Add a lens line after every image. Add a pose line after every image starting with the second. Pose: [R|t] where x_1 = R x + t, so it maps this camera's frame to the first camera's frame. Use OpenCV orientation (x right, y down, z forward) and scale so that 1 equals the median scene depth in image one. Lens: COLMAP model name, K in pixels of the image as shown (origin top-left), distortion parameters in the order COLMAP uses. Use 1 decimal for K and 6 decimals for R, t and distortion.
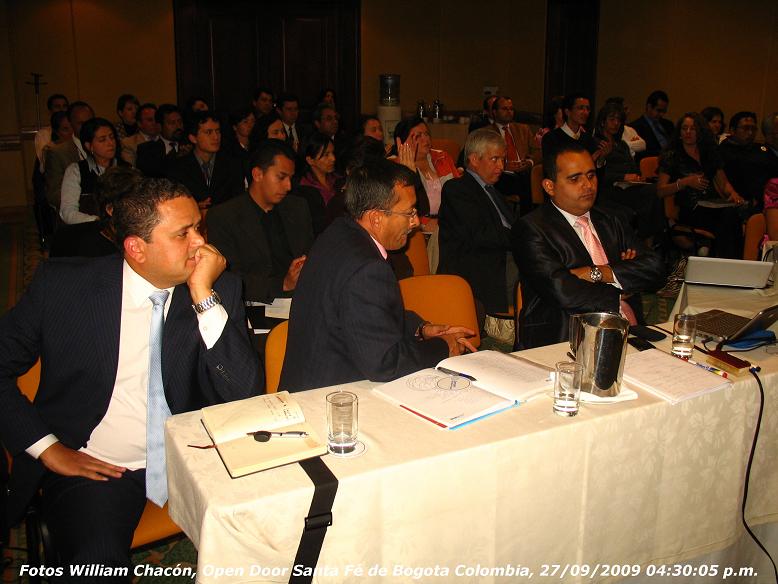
lens RADIAL K [[811.9, 0, 385.6], [0, 811.9, 290.7], [0, 0, 1]] dist [-0.105149, 0.000000]
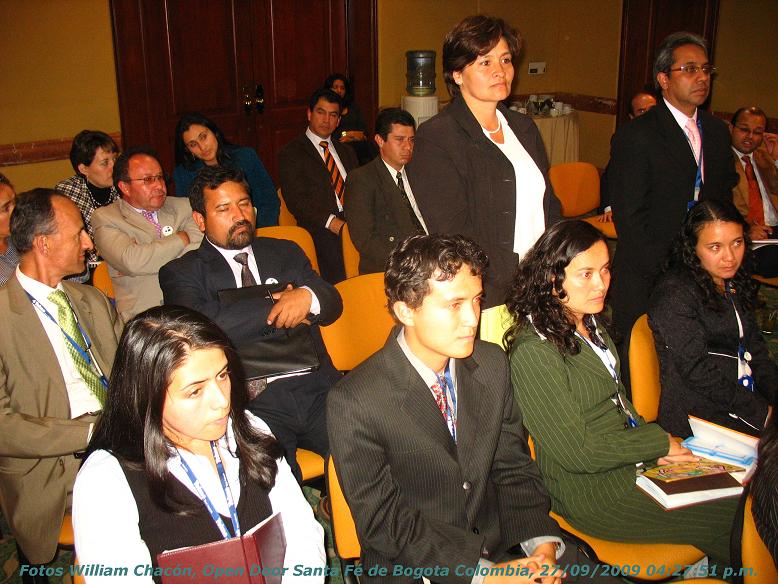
lens RADIAL K [[811.9, 0, 392.6], [0, 811.9, 295.3], [0, 0, 1]] dist [-0.105149, 0.000000]
pose [[0.986287, -0.070152, 0.149389, -0.300324], [0.060994, 0.996017, 0.065032, -0.223482], [-0.153356, -0.055029, 0.986638, 0.648628]]
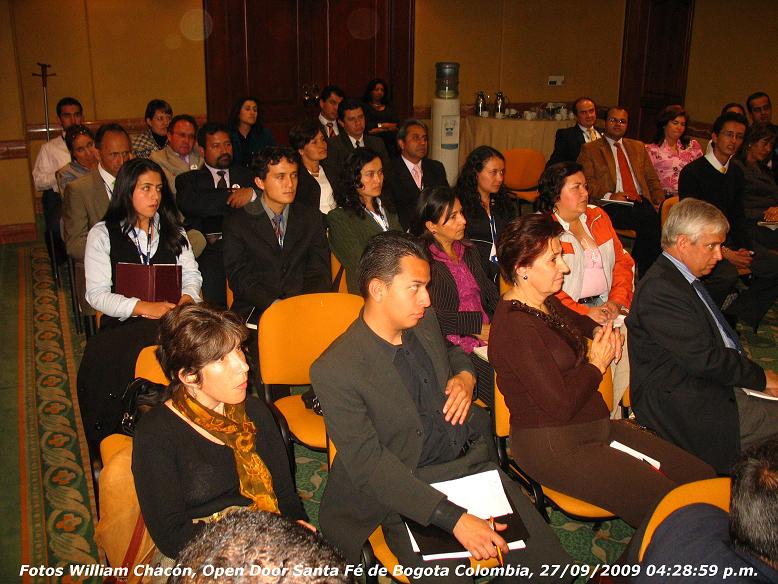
lens RADIAL K [[811.9, 0, 396.1], [0, 811.9, 296.0], [0, 0, 1]] dist [-0.105149, 0.000000]
pose [[0.999984, 0.003724, 0.004279, -0.116044], [-0.003920, 0.998900, 0.046724, -0.120359], [-0.004100, -0.046740, 0.998899, 0.245328]]
